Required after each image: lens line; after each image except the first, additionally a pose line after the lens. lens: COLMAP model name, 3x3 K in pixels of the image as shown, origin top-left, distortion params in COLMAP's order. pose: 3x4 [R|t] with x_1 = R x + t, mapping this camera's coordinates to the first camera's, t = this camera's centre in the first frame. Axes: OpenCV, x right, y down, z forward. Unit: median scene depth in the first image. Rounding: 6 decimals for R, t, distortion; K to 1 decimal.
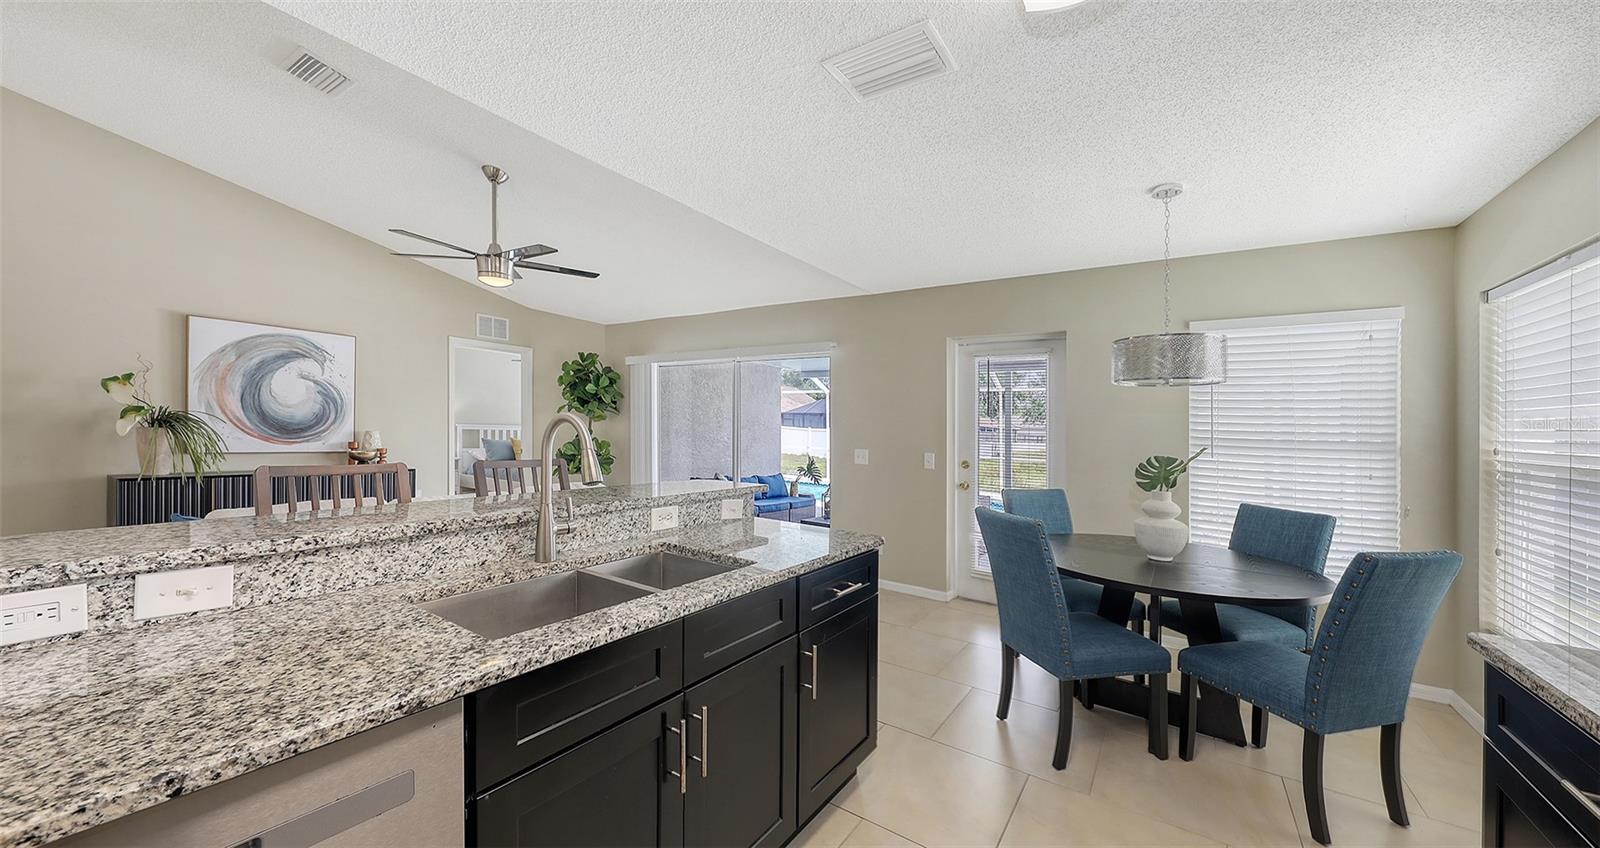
lens RADIAL K [[567.7, 0, 789.7], [0, 567.7, 448.3], [0, 0, 1]] dist [-0.005495, -0.000094]
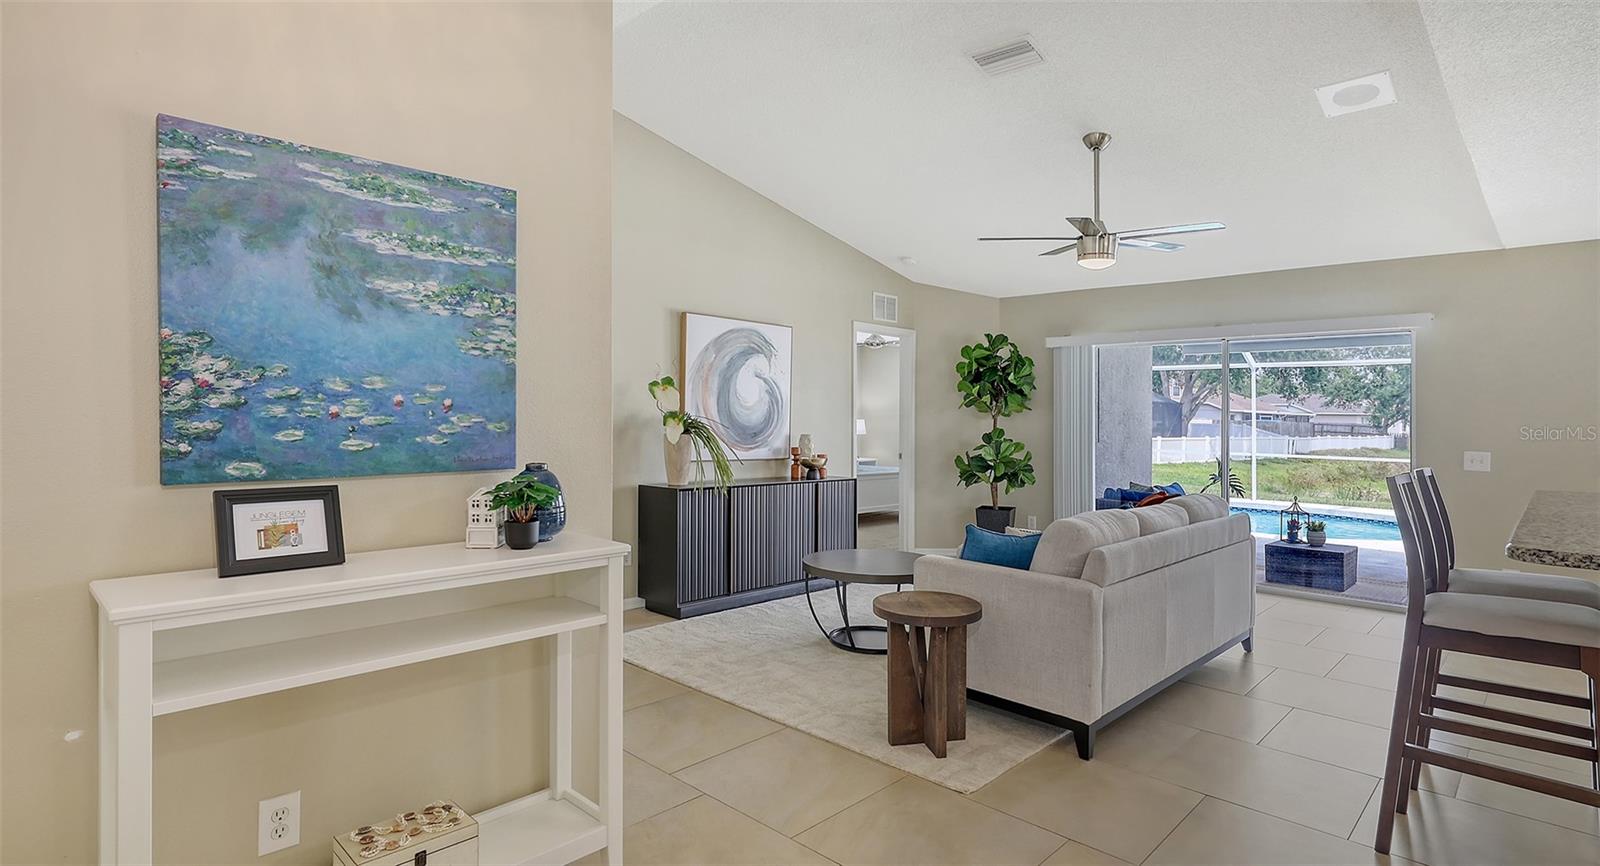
lens RADIAL K [[784.2, 0, 773.6], [0, 784.2, 397.8], [0, 0, 1]] dist [-0.000921, -0.000118]
pose [[0.981423, -0.019365, -0.190877, -0.673093], [0.007109, 0.997880, -0.064687, -0.011313], [0.191725, 0.062128, 0.979480, -0.228927]]
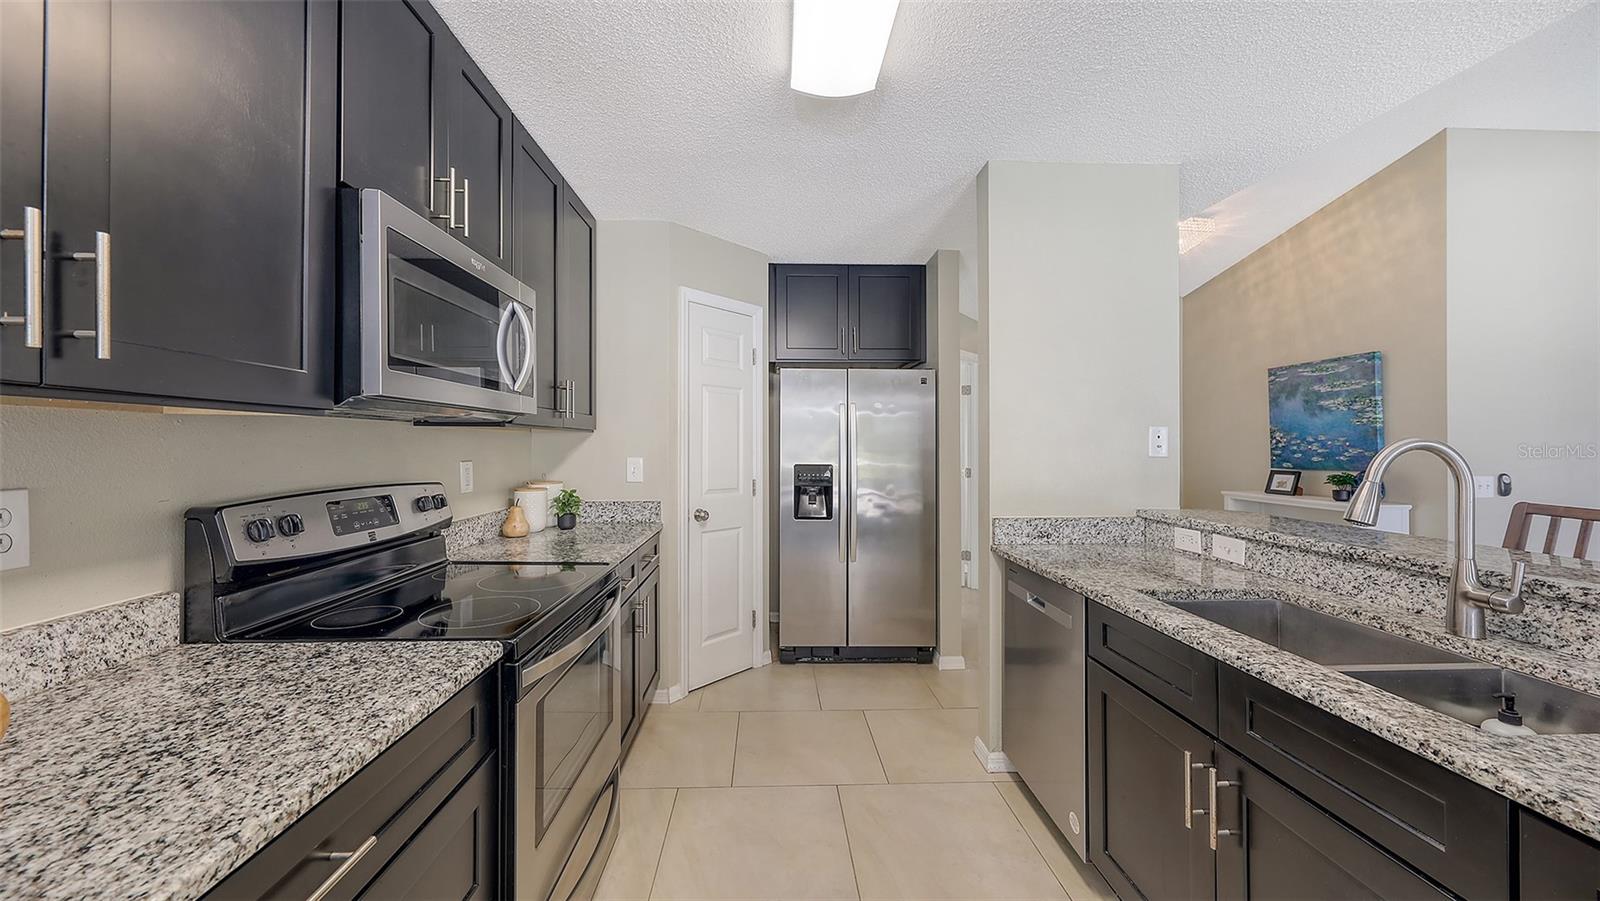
lens RADIAL K [[578.4, 0, 795.7], [0, 578.4, 446.8], [0, 0, 1]] dist [0.000659, -0.000203]
pose [[-0.797621, -0.031038, -0.602359, 0.260327], [-0.049617, 0.998667, 0.014243, -0.006602], [0.601114, 0.041248, -0.798098, 0.395659]]
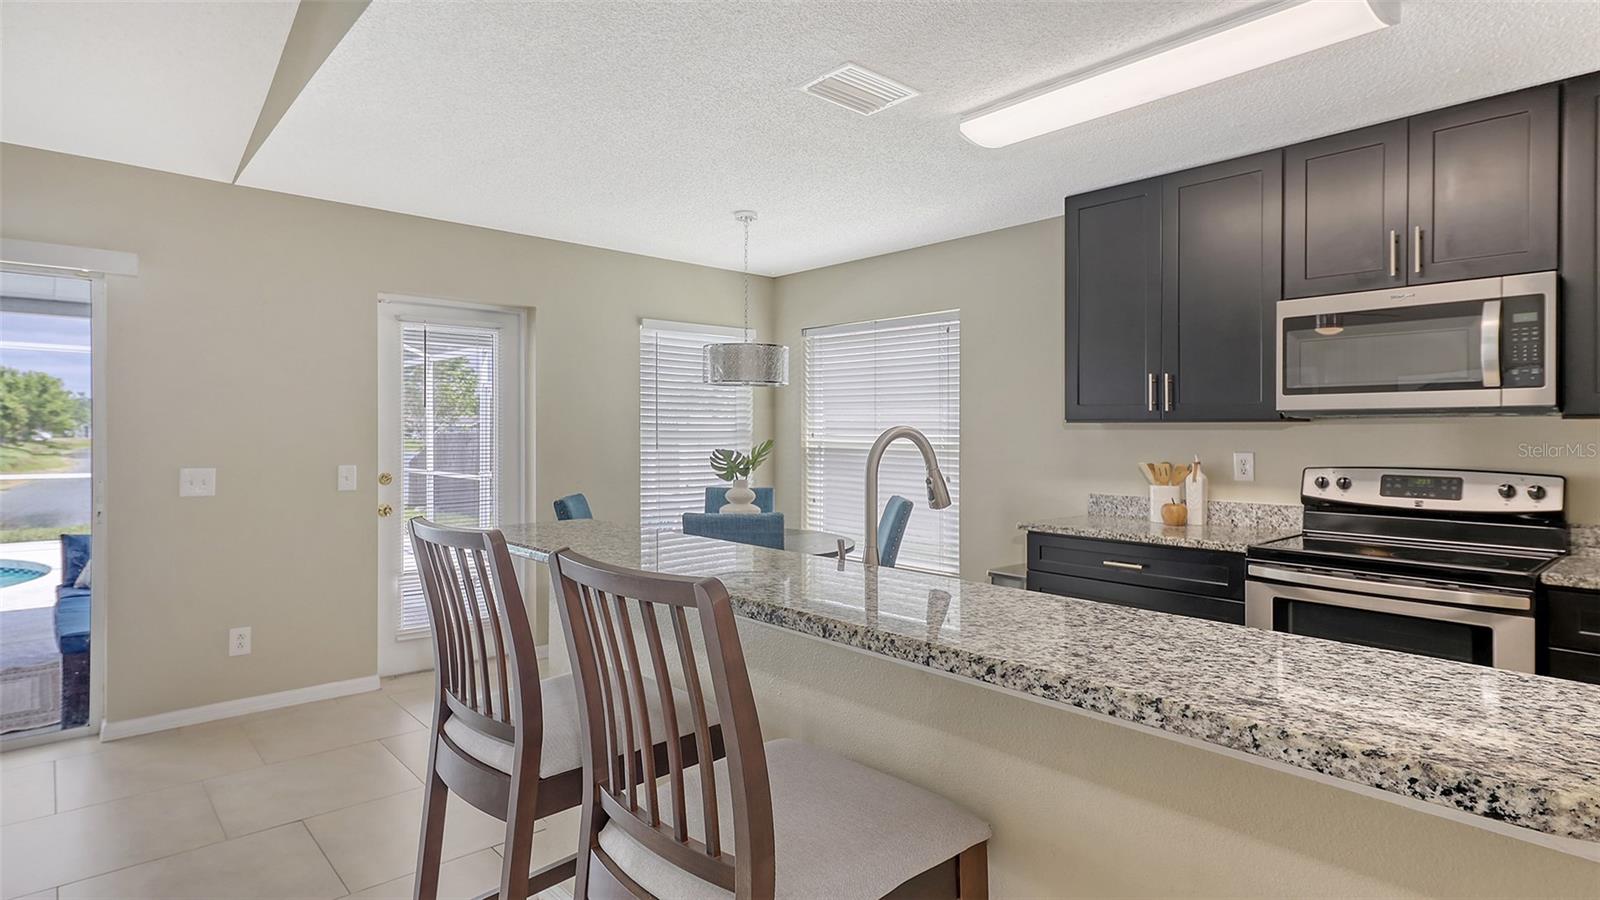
lens RADIAL K [[825.1, 0, 801.7], [0, 825.1, 439.8], [0, 0, 1]] dist [0.002066, 0.012553]
pose [[0.234432, -0.036014, 0.971465, -0.550538], [0.038021, 0.998889, 0.027856, -0.027572], [-0.971389, 0.030406, 0.235541, 0.301293]]
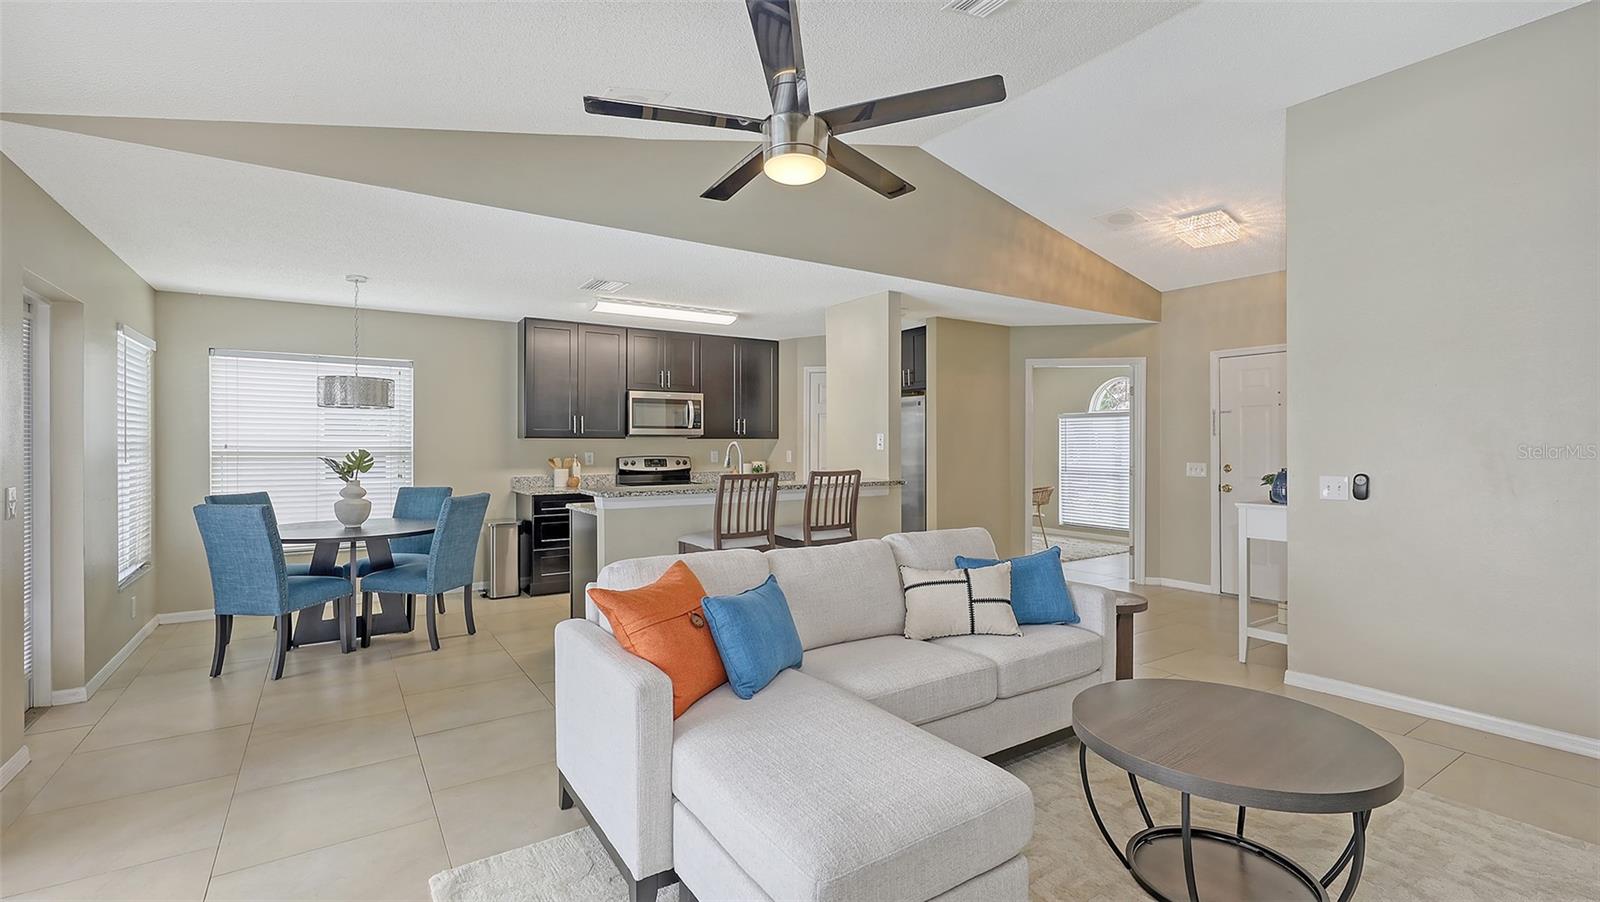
lens RADIAL K [[711.1, 0, 780.9], [0, 711.1, 432.6], [0, 0, 1]] dist [-0.013092, 0.000322]
pose [[-0.921374, -0.022613, 0.388019, -0.652795], [-0.012407, 0.999509, 0.028789, -0.069842], [-0.388480, 0.021711, -0.921202, 1.366991]]
